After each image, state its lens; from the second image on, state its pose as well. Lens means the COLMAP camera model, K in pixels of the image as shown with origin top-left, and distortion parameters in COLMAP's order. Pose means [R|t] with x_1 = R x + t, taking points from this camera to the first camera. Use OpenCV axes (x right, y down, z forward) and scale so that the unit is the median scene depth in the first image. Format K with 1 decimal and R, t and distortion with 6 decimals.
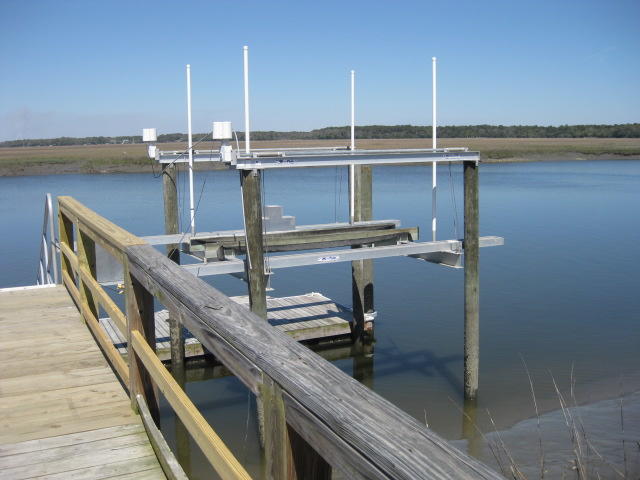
lens RADIAL K [[719.7, 0, 315.5], [0, 719.7, 238.7], [0, 0, 1]] dist [-0.133378, 0.000000]
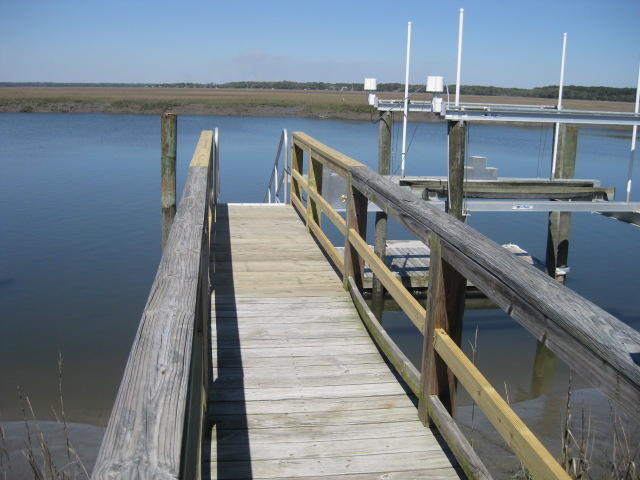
lens RADIAL K [[719.7, 0, 316.4], [0, 719.7, 241.7], [0, 0, 1]] dist [-0.133378, 0.000000]
pose [[0.955451, 0.100854, -0.277383, 0.022265], [-0.081079, 0.993338, 0.081892, 0.015134], [0.283795, -0.055754, 0.957263, -0.113663]]
